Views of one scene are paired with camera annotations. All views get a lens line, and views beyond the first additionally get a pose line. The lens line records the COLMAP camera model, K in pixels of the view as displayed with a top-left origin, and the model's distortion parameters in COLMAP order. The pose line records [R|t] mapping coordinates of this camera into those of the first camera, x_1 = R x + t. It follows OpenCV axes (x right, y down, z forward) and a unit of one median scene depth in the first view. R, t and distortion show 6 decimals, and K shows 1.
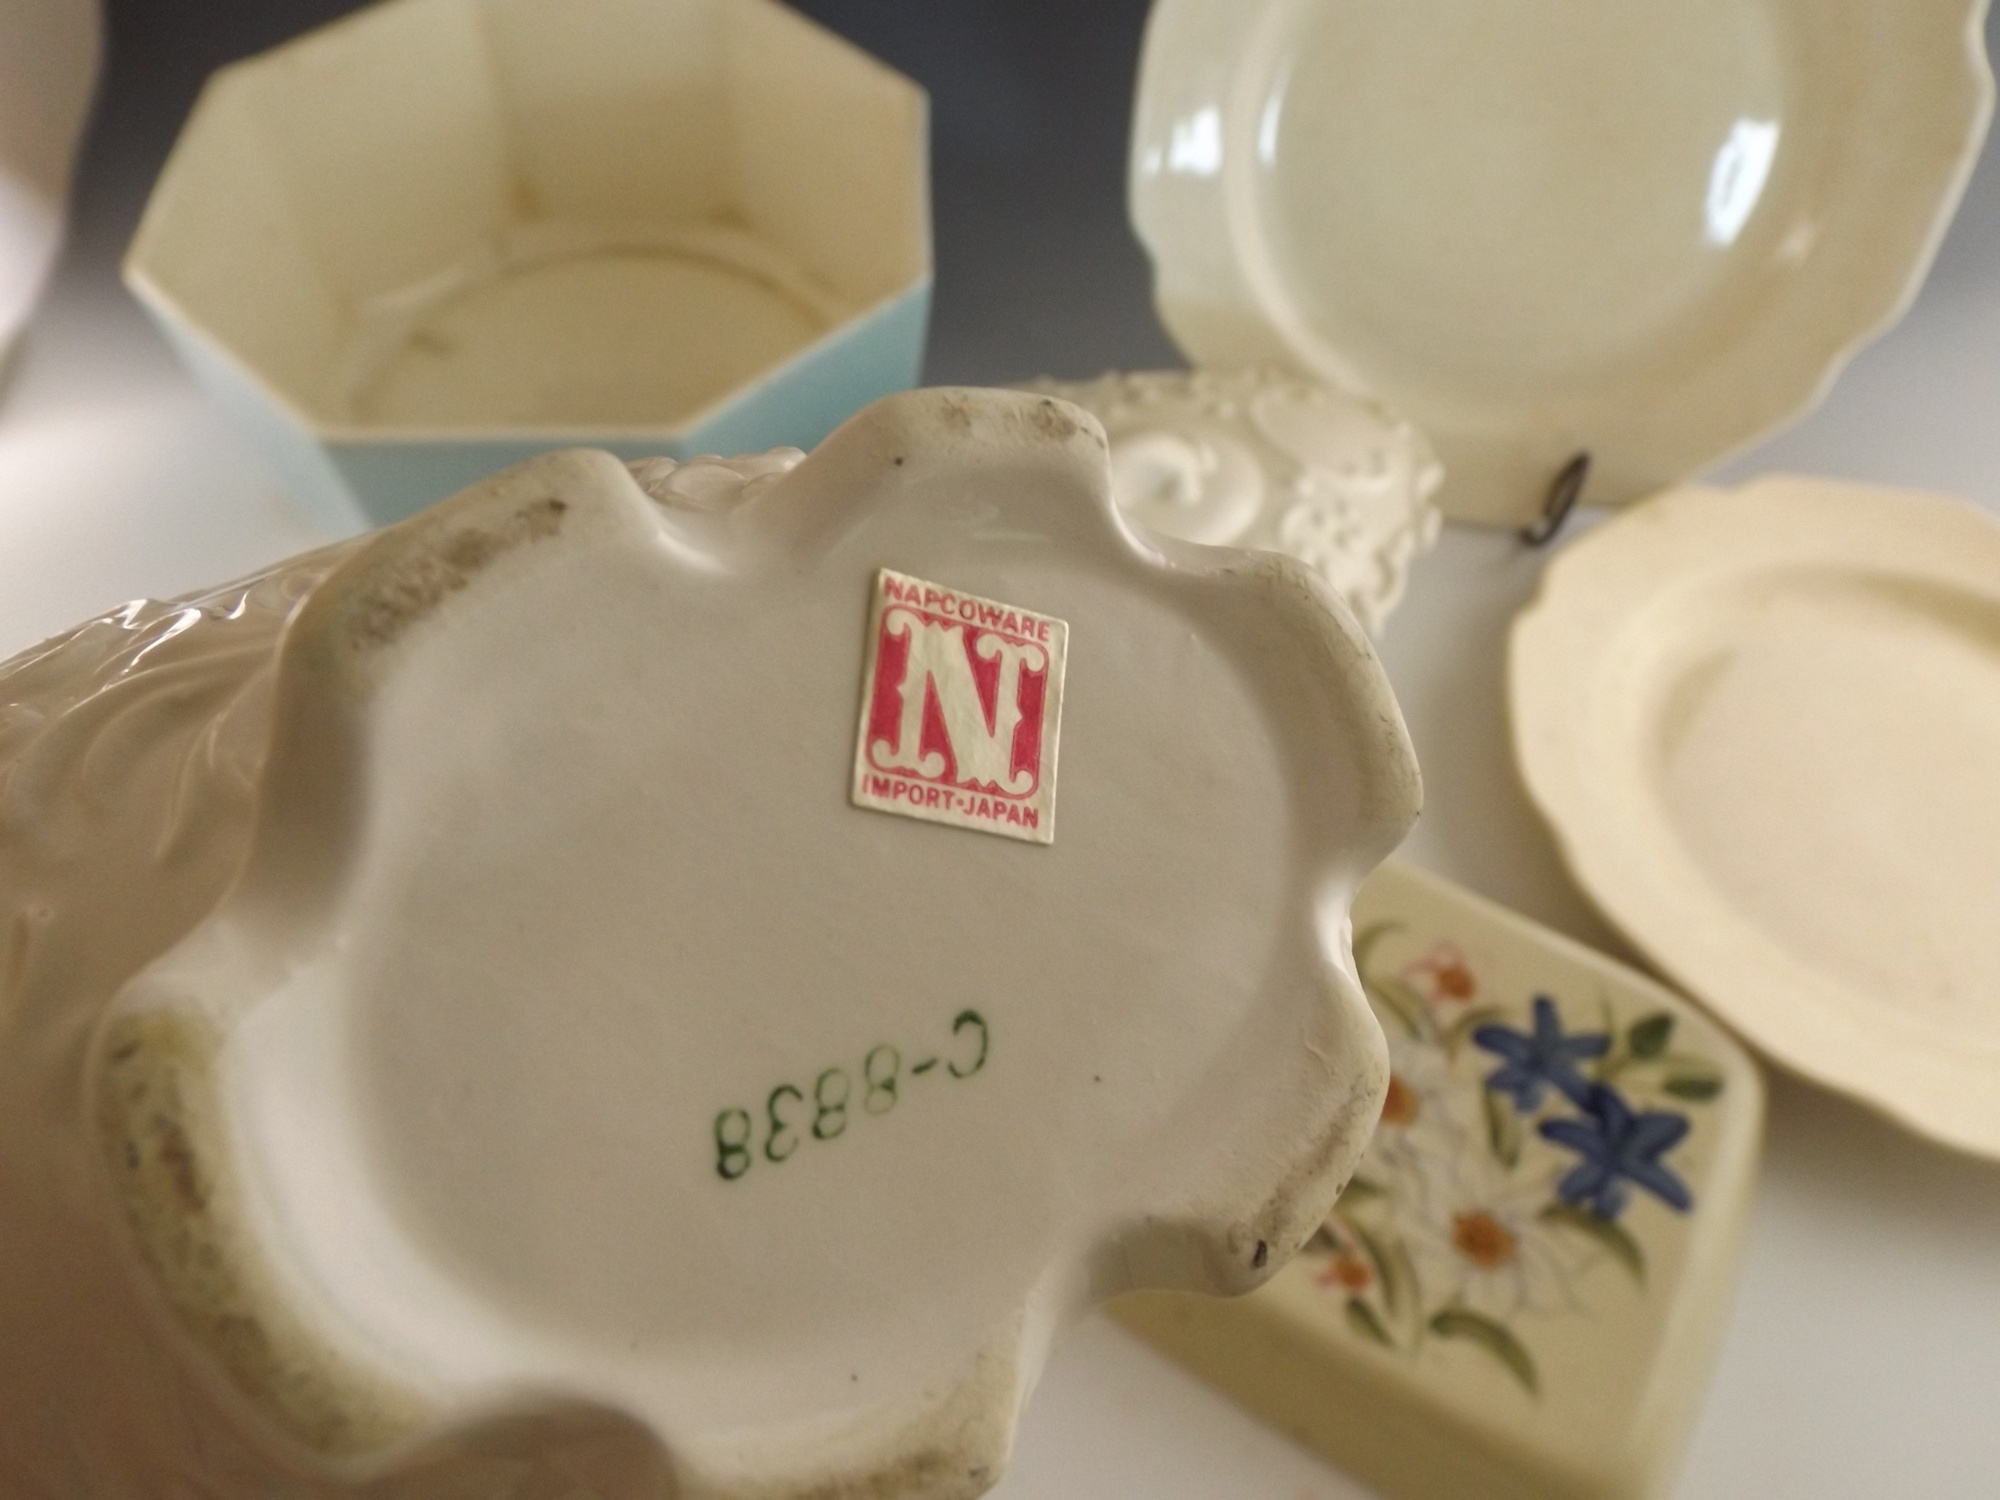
lens RADIAL K [[1456.7, 0, 977.5], [0, 1456.7, 746.0], [0, 0, 1]] dist [-0.007822, -0.007114]
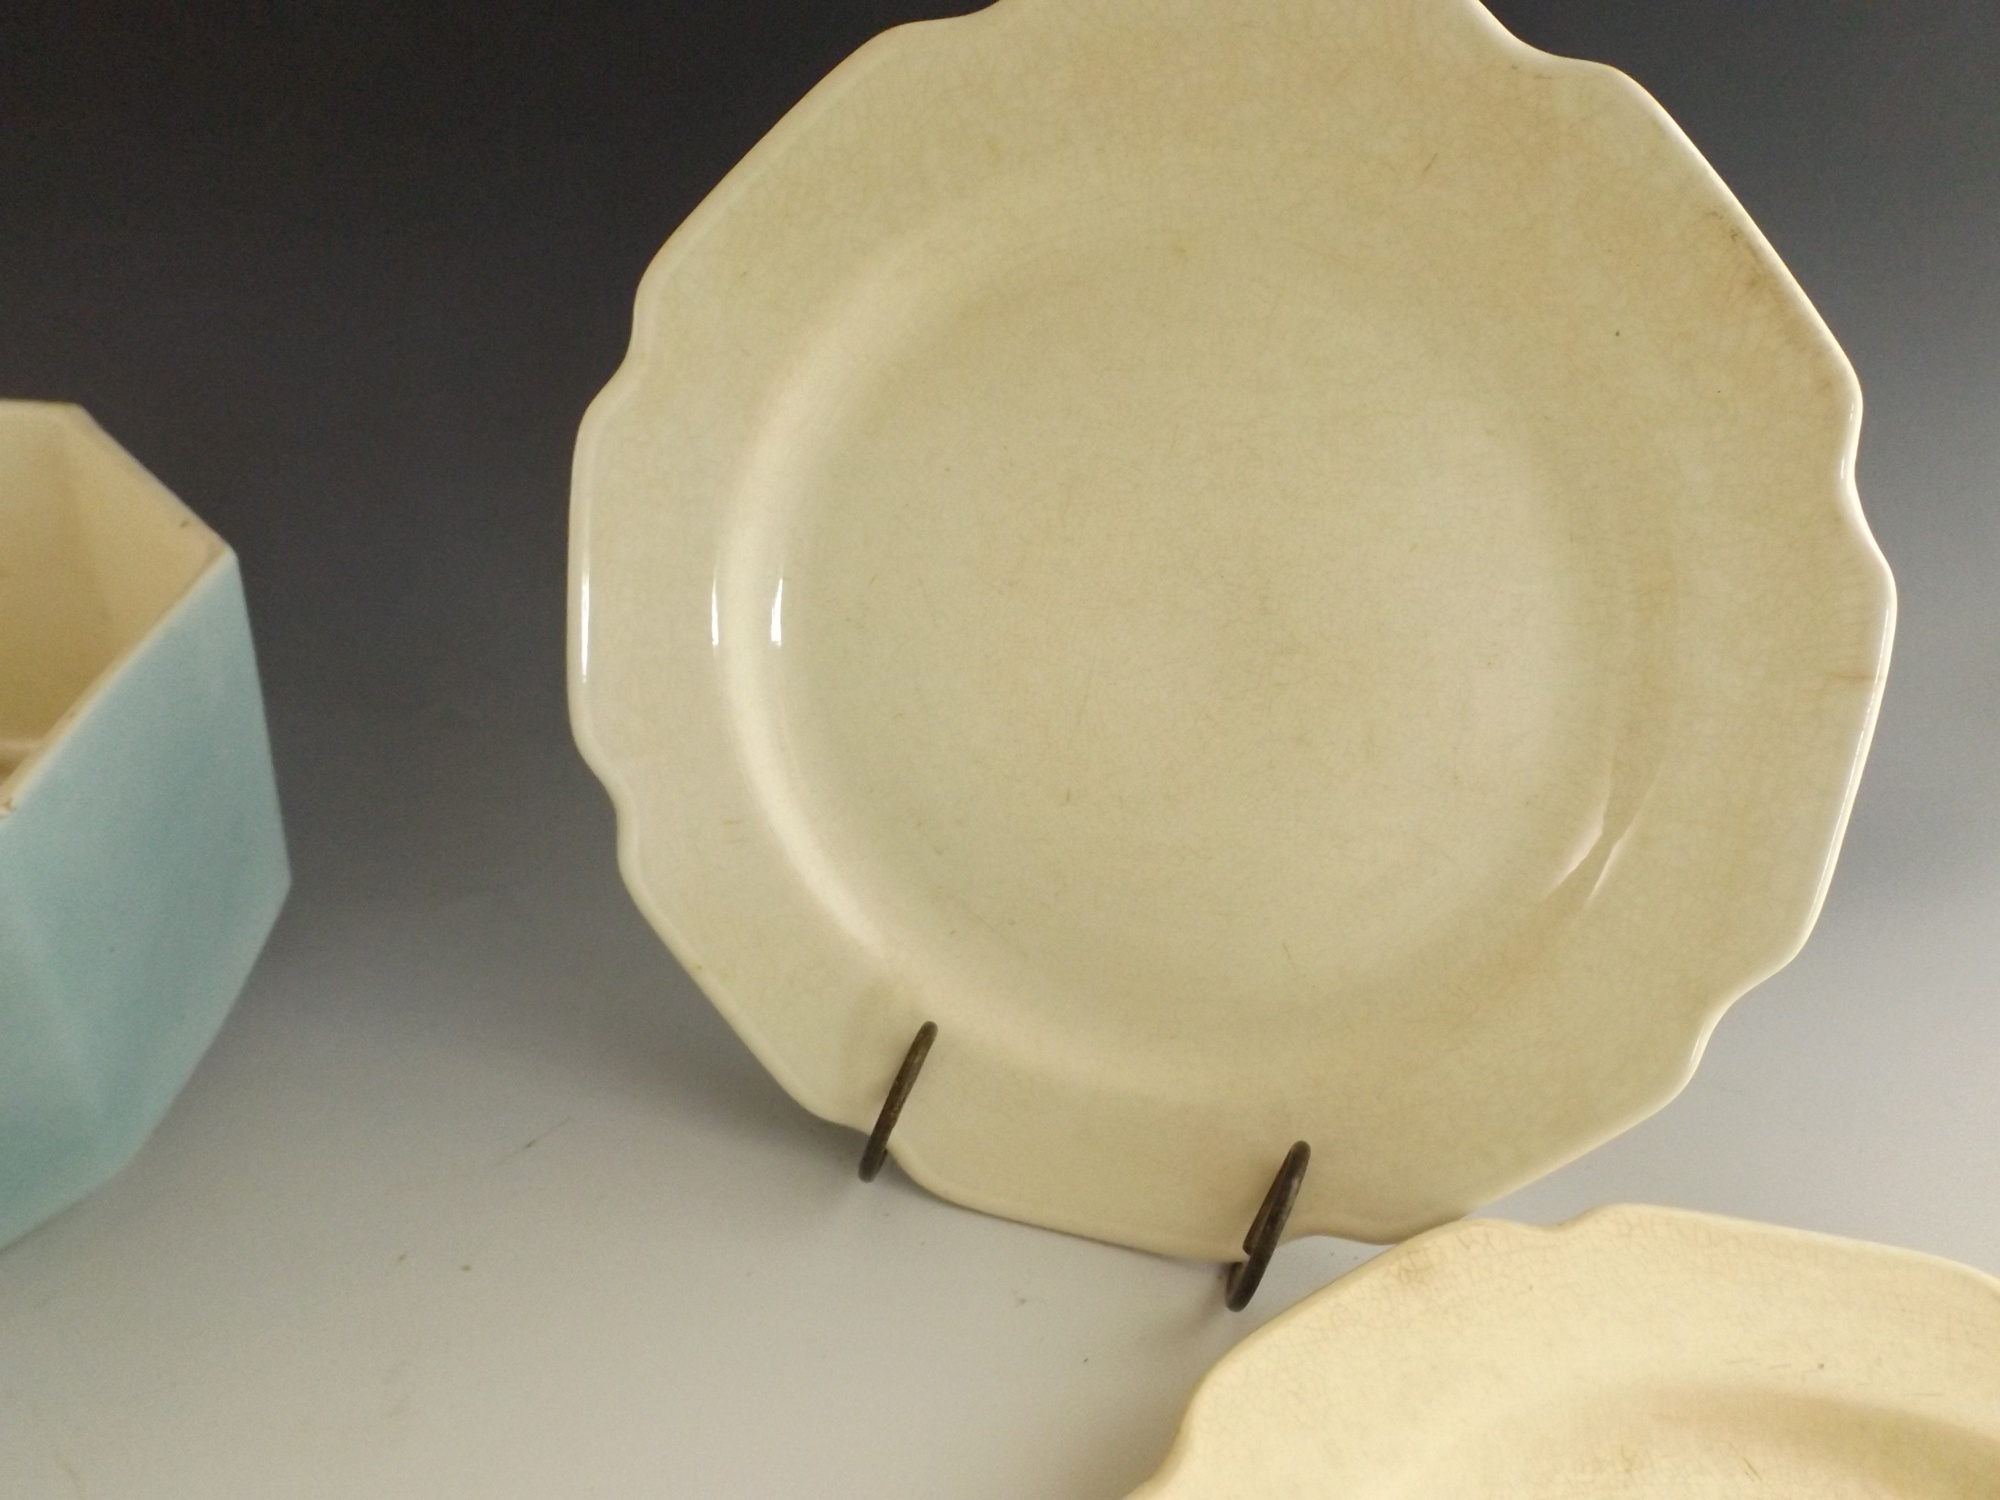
lens RADIAL K [[1456.7, 0, 977.5], [0, 1456.7, 746.0], [0, 0, 1]] dist [-0.007822, -0.007114]
pose [[0.998442, 0.048376, -0.027823, 0.308483], [-0.055147, 0.931699, -0.359021, -0.141644], [0.008555, 0.359995, 0.932915, 0.415251]]
